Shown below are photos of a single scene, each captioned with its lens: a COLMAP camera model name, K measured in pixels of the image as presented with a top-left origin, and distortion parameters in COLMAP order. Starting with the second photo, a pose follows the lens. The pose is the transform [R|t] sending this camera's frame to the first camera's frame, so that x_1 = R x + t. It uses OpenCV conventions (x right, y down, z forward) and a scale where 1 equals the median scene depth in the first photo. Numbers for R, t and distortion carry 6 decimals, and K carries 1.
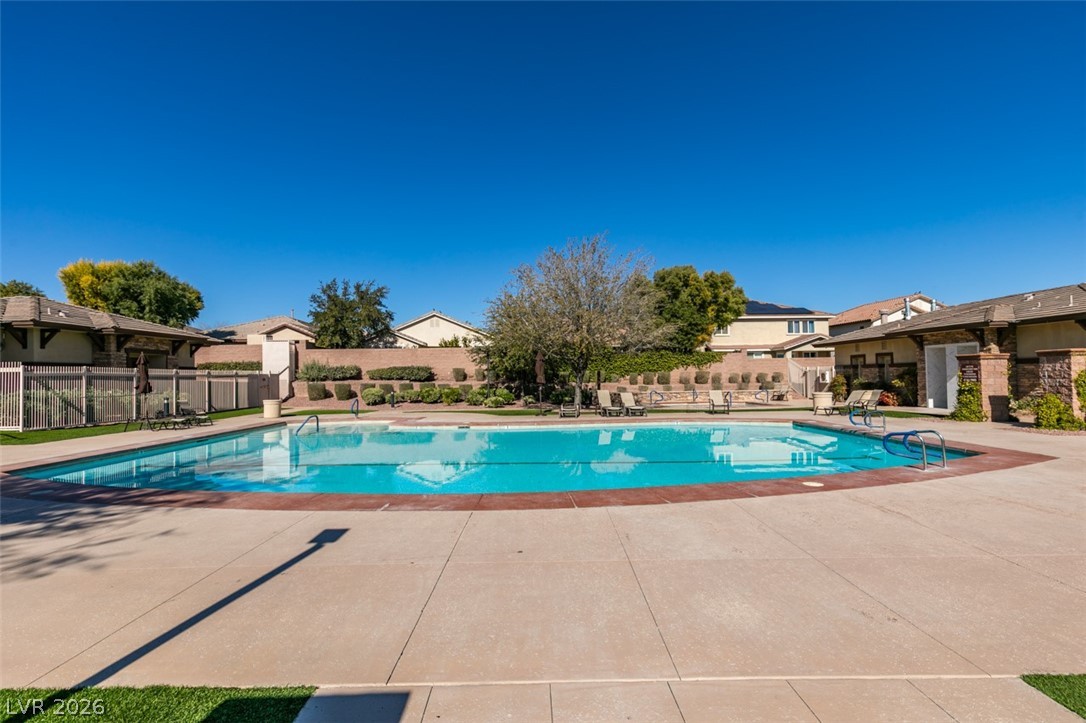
lens RADIAL K [[485.8, 0, 544.7], [0, 485.8, 367.3], [0, 0, 1]] dist [0.000929, 0.000158]
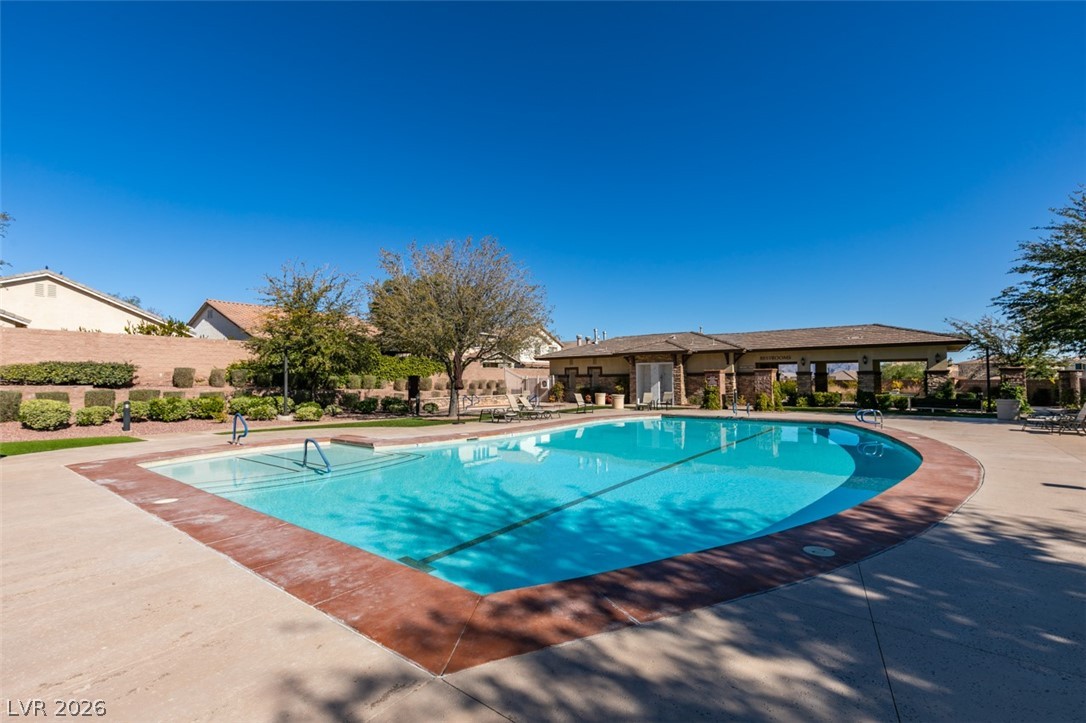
lens RADIAL K [[485.8, 0, 542.6], [0, 485.8, 362.3], [0, 0, 1]] dist [0.000929, 0.000158]
pose [[0.620153, 0.040402, 0.783440, -0.454260], [-0.018995, 0.999153, -0.036491, 0.010558], [-0.784251, 0.007748, 0.620396, 0.226331]]
